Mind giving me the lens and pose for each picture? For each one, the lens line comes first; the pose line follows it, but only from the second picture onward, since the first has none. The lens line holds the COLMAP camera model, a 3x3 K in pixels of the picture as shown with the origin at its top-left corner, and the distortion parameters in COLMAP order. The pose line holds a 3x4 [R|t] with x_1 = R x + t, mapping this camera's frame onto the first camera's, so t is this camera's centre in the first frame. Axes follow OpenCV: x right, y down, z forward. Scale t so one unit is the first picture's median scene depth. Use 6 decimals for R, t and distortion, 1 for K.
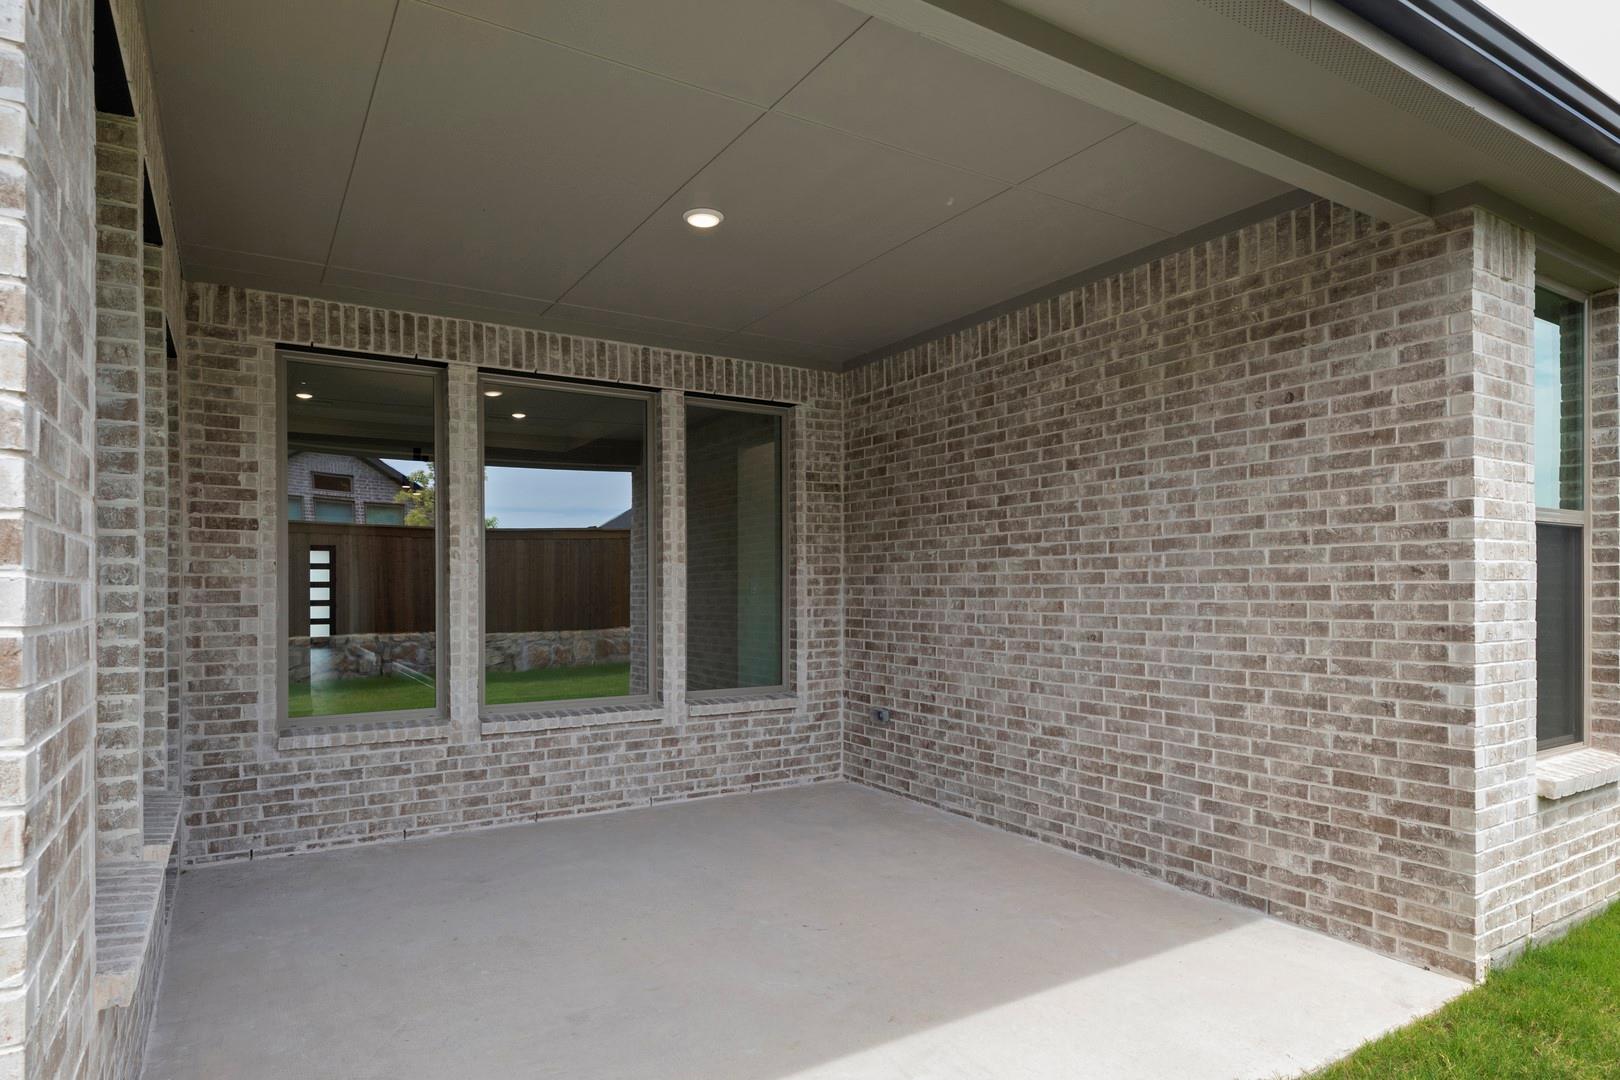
lens RADIAL K [[885.1, 0, 777.6], [0, 885.1, 587.8], [0, 0, 1]] dist [-0.002429, -0.000118]
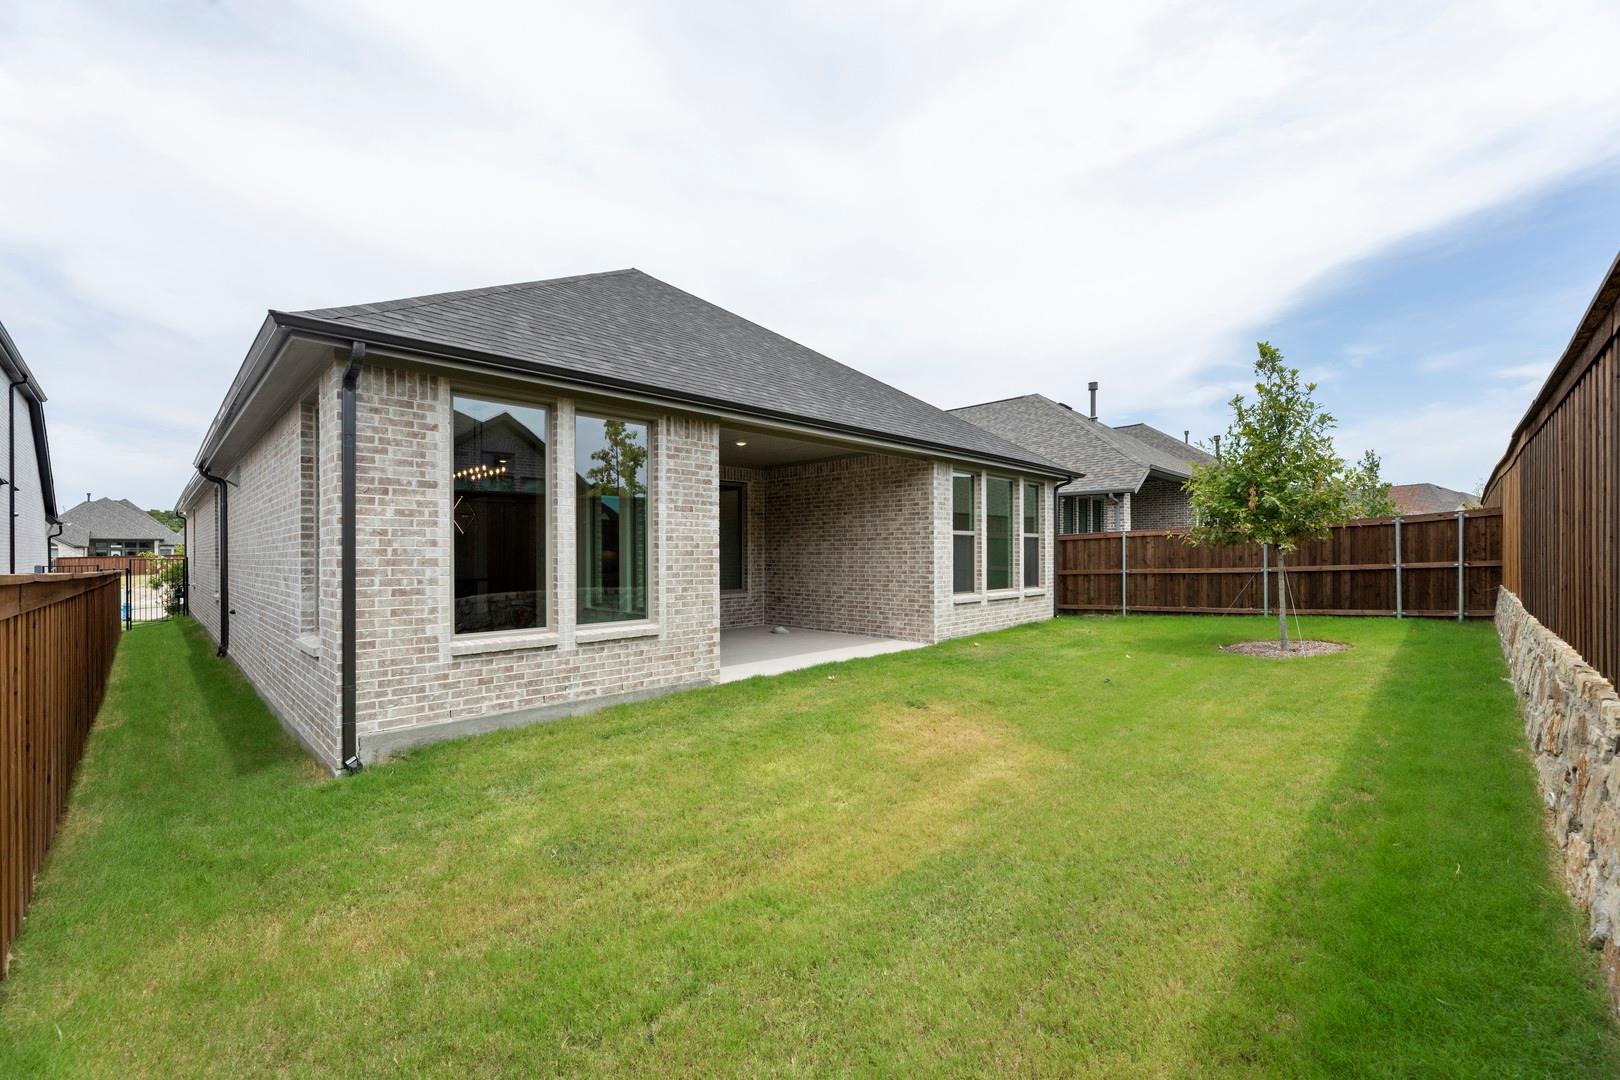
lens RADIAL K [[646.5, 0, 807.3], [0, 646.5, 555.8], [0, 0, 1]] dist [-0.000162, -0.000035]
pose [[0.970706, -0.001074, 0.240266, -0.351961], [0.000156, 0.999993, 0.003836, 0.005498], [-0.240269, -0.003687, 0.970699, -1.204786]]
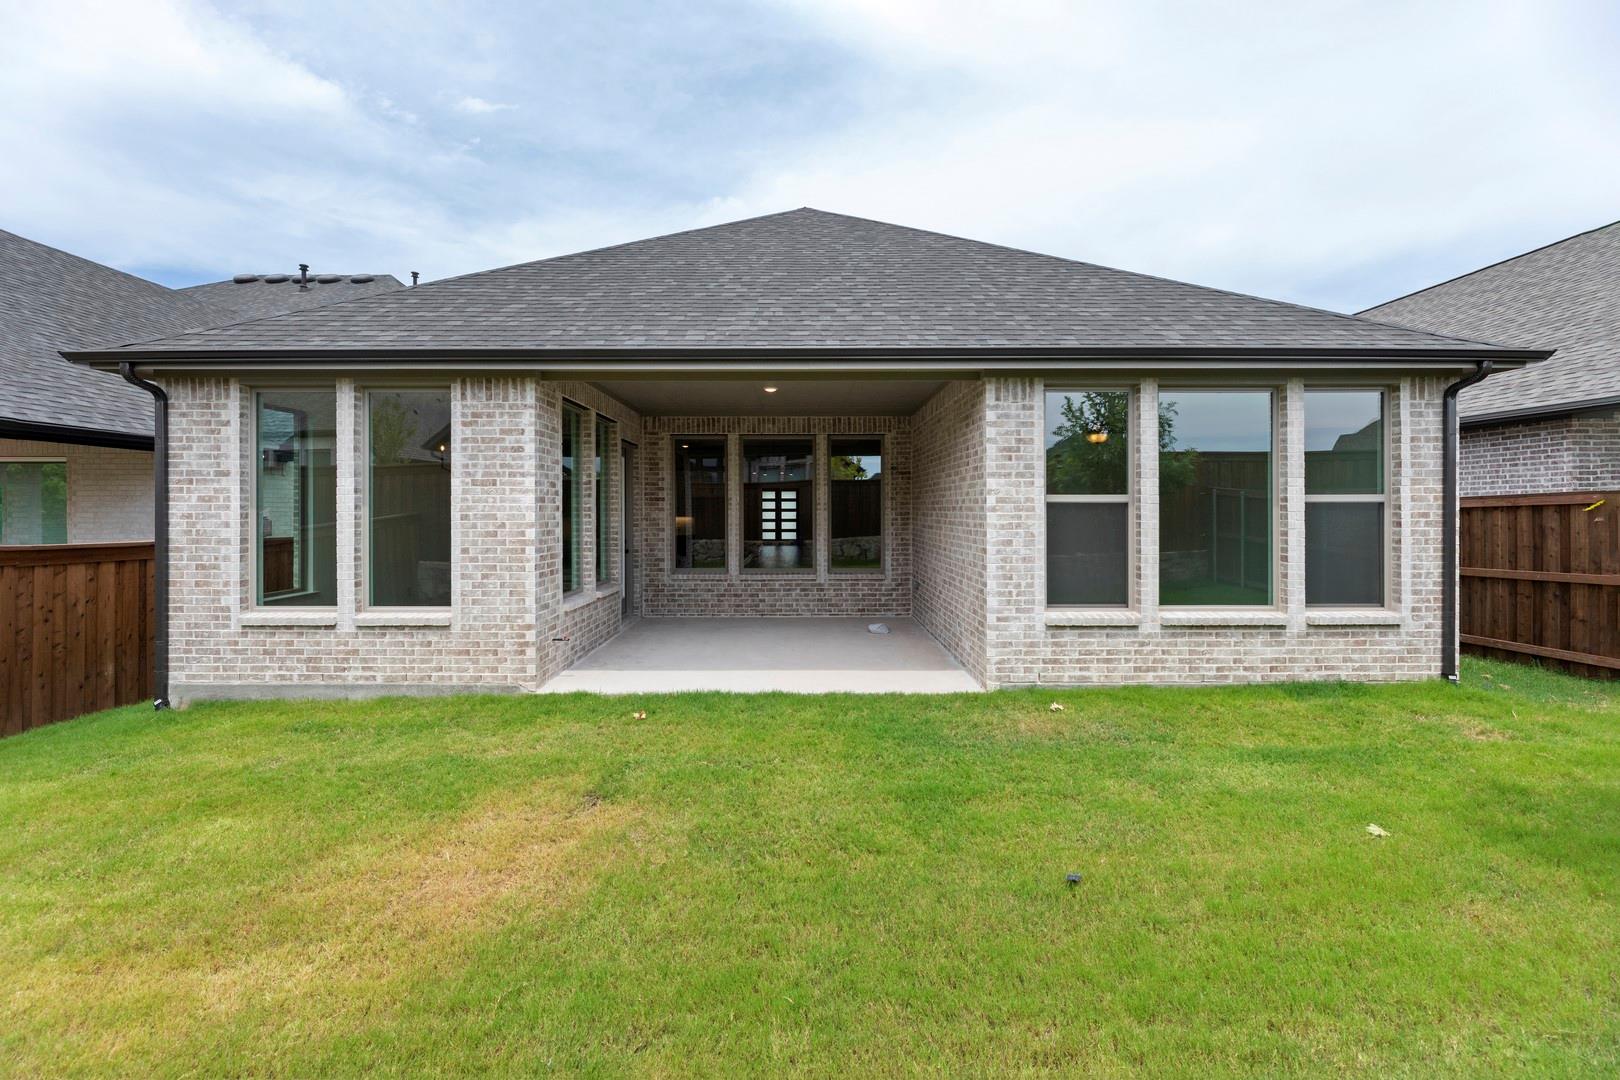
lens RADIAL K [[643.6, 0, 809.6], [0, 643.6, 508.8], [0, 0, 1]] dist [-0.000695, -0.000122]
pose [[0.860749, 0.003511, -0.509017, 0.832118], [-0.002310, 0.999993, 0.002991, -0.045888], [0.509024, -0.001399, 0.860751, -0.522030]]
